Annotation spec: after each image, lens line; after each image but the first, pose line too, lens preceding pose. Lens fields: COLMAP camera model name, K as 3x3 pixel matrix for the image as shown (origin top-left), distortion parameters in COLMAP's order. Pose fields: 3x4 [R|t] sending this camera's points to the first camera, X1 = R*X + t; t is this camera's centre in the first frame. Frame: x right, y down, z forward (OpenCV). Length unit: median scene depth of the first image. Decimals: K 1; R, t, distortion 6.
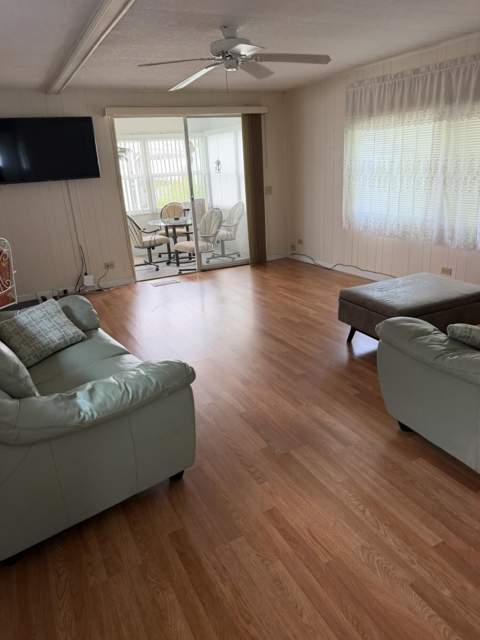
lens RADIAL K [[452.7, 0, 246.3], [0, 452.7, 318.6], [0, 0, 1]] dist [0.094969, -0.149235]
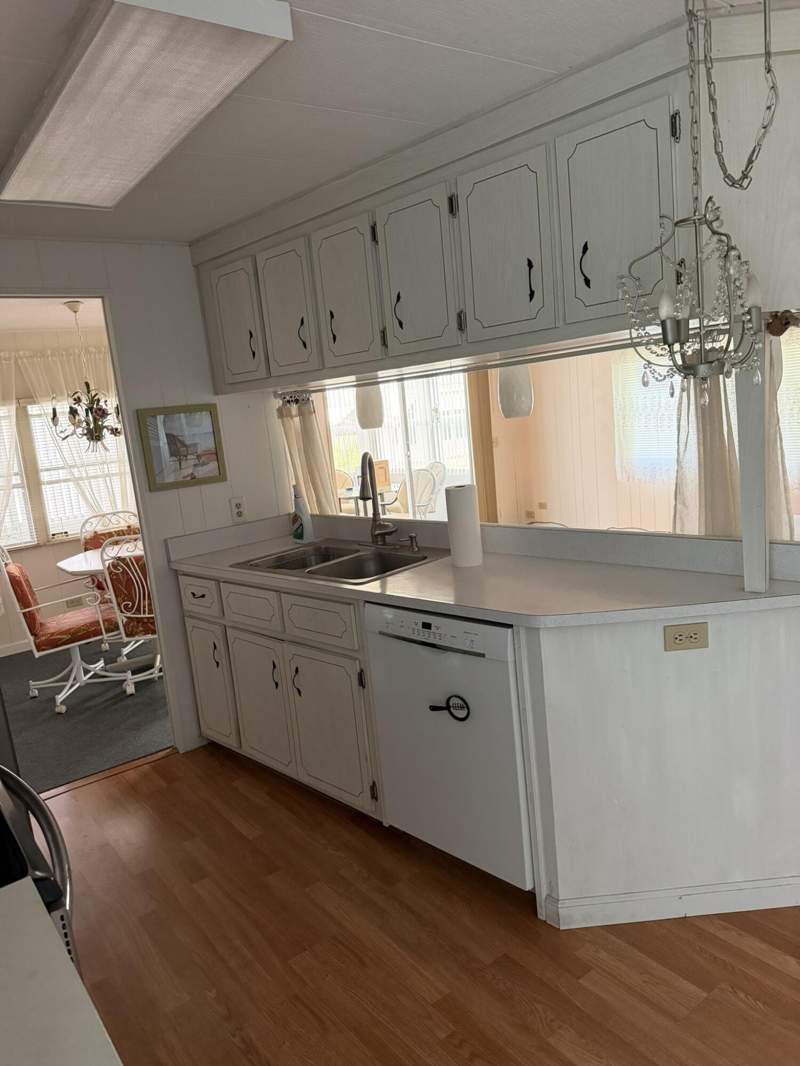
lens RADIAL K [[757.1, 0, 400.0], [0, 757.1, 533.0], [0, 0, 1]] dist [0.046966, -0.070562]
pose [[0.987896, -0.062651, 0.141903, -0.293911], [0.087468, 0.980490, -0.176038, 0.072673], [-0.128105, 0.186319, 0.974102, -0.168752]]
